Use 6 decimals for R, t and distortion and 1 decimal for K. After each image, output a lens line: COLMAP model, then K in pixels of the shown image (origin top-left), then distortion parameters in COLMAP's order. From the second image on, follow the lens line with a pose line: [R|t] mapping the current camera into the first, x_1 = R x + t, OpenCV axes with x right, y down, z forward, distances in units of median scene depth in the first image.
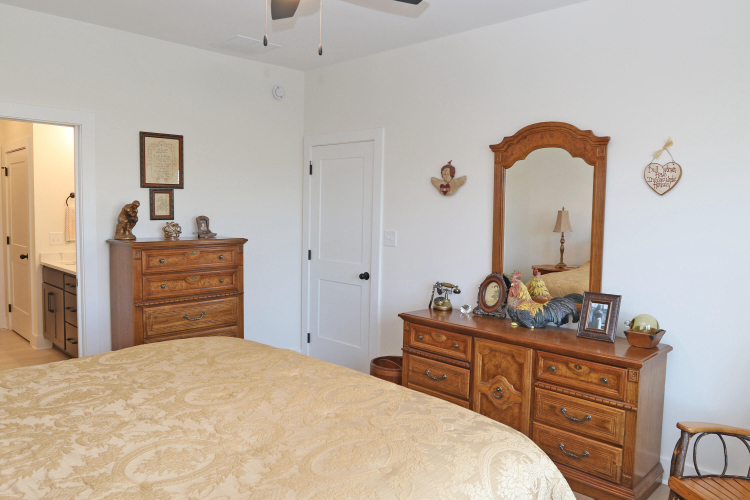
lens RADIAL K [[561.7, 0, 375.0], [0, 561.7, 250.0], [0, 0, 1]] dist [-0.101941, 0.080818]
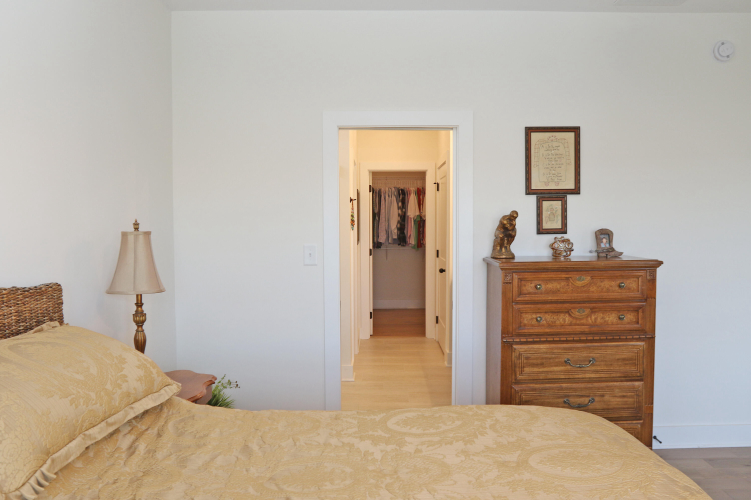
lens RADIAL K [[562.5, 0, 375.5], [0, 562.5, 250.0], [0, 0, 1]] dist [-0.101941, 0.080818]
pose [[0.693590, 0.014853, -0.720216, 0.020155], [-0.033069, 0.999390, -0.011236, -0.014576], [0.719610, 0.031610, 0.693658, 0.270115]]
